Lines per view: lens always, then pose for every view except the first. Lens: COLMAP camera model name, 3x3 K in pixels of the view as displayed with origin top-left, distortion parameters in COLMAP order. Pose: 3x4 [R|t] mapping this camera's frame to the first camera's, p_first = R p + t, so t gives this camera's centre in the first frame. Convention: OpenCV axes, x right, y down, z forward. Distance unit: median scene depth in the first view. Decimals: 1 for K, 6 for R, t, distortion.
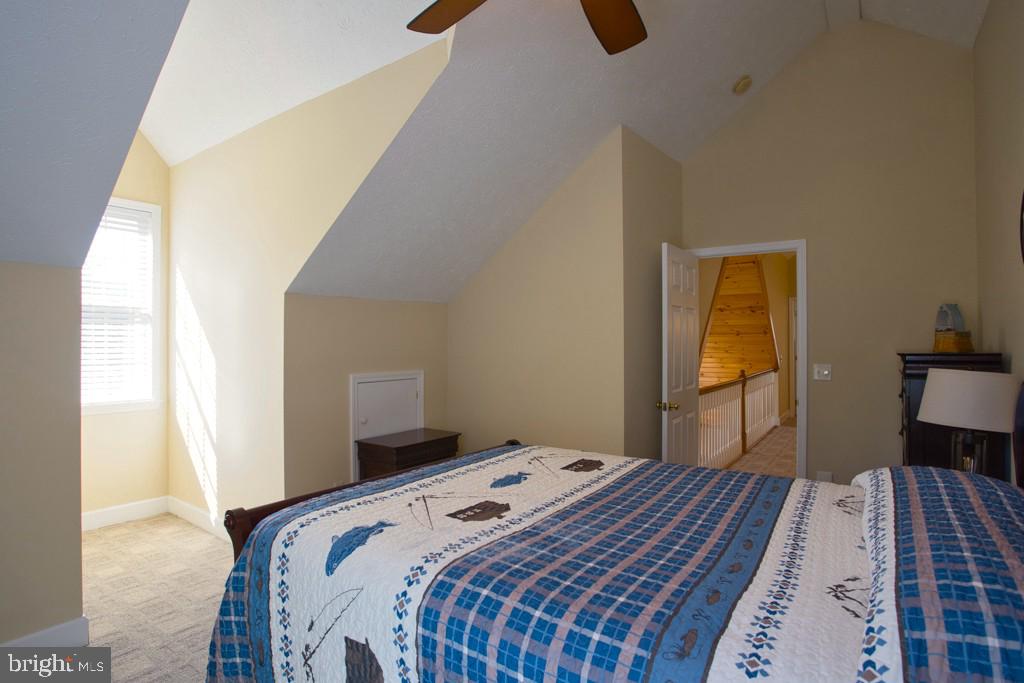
lens RADIAL K [[502.7, 0, 508.2], [0, 502.7, 338.2], [0, 0, 1]] dist [-0.067065, 0.028121]
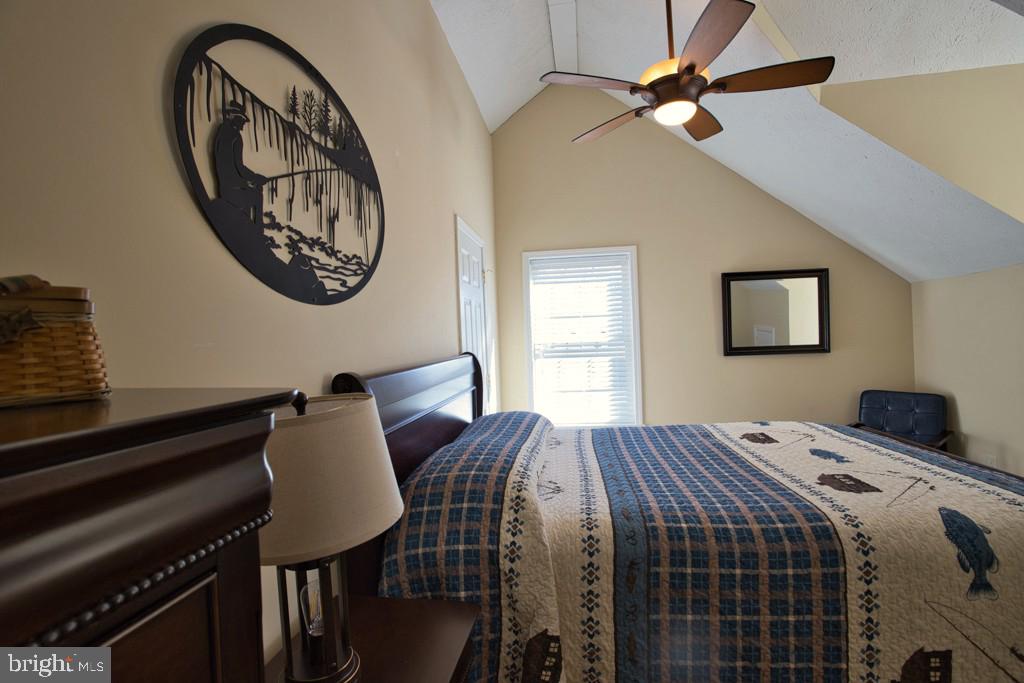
lens RADIAL K [[508.3, 0, 506.4], [0, 508.3, 325.0], [0, 0, 1]] dist [-0.069968, 0.029488]
pose [[-0.869782, 0.019391, -0.493056, 1.092081], [0.046212, 0.998037, -0.042270, 0.024458], [0.491268, -0.059551, -0.868970, 1.595849]]
